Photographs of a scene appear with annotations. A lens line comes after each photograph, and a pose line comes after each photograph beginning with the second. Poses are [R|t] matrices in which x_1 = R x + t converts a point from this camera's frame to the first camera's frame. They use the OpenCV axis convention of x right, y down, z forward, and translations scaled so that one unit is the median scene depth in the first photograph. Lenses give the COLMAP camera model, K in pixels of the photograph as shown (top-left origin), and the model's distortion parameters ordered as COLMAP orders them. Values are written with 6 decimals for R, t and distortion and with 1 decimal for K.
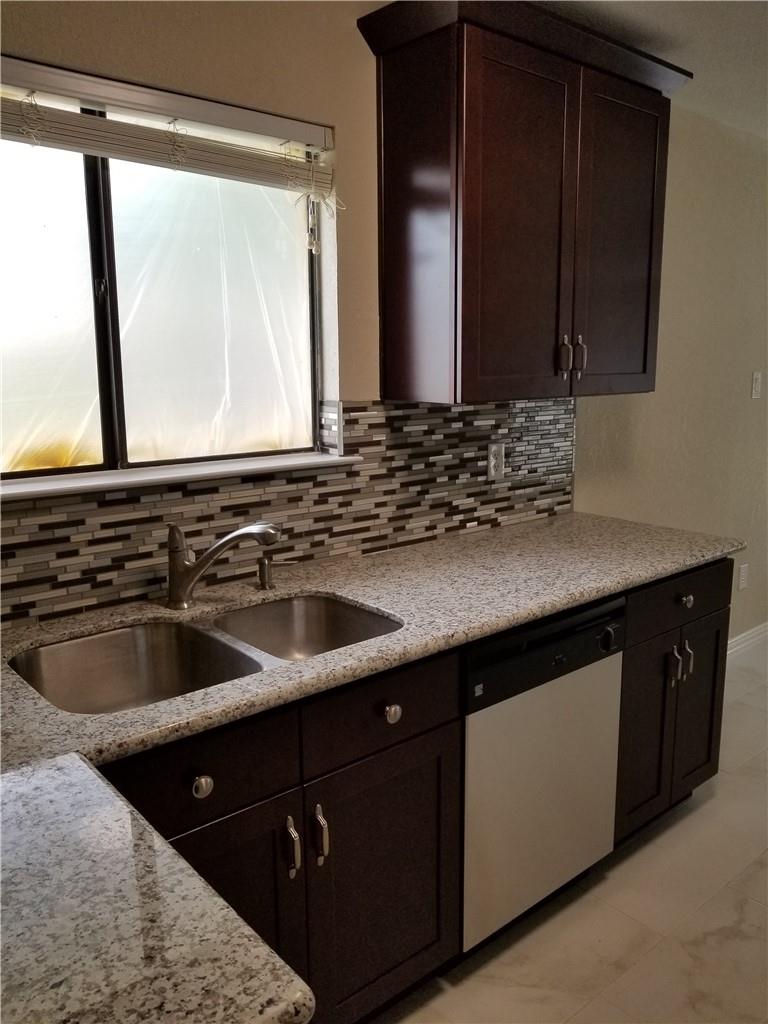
lens RADIAL K [[815.2, 0, 413.1], [0, 815.2, 498.9], [0, 0, 1]] dist [-0.002983, -0.016377]
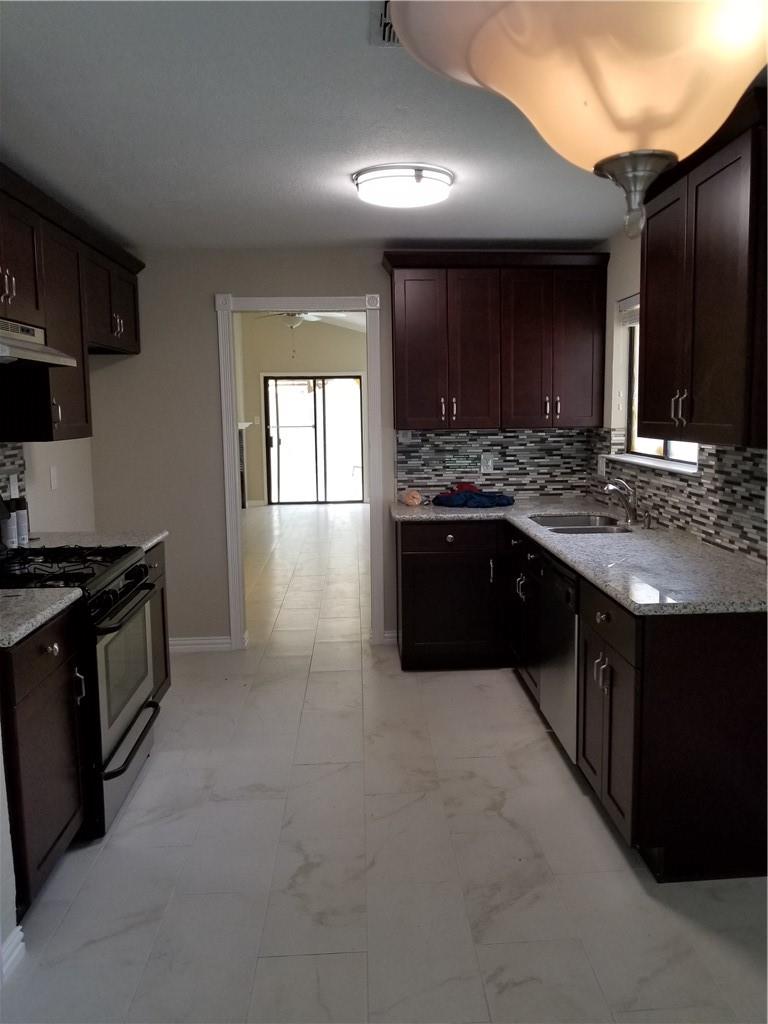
lens RADIAL K [[815.2, 0, 413.1], [0, 815.2, 498.9], [0, 0, 1]] dist [-0.002983, -0.016377]
pose [[-0.614942, 0.091993, -0.783188, 1.386072], [-0.129287, 0.967972, 0.215211, -0.250723], [0.777902, 0.233598, -0.583353, 1.419676]]
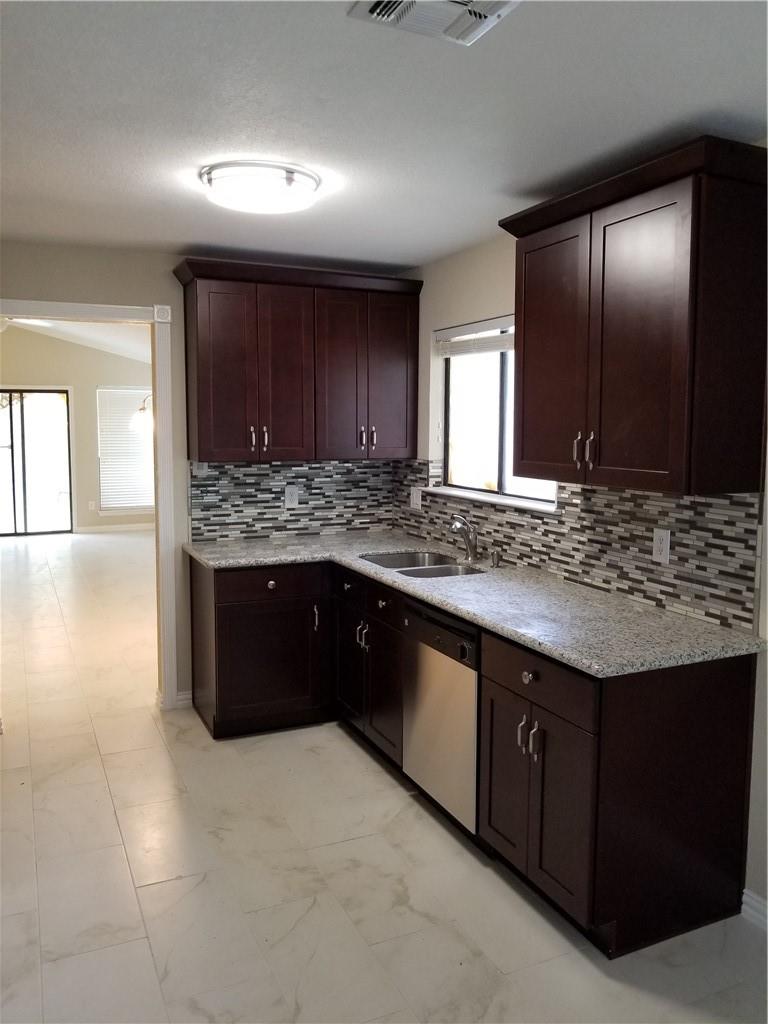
lens RADIAL K [[815.2, 0, 413.1], [0, 815.2, 498.9], [0, 0, 1]] dist [-0.002983, -0.016377]
pose [[-0.279364, 0.085622, -0.956360, 1.374012], [-0.174241, 0.974959, 0.138185, -0.223144], [0.944243, 0.205241, -0.257450, 1.079461]]
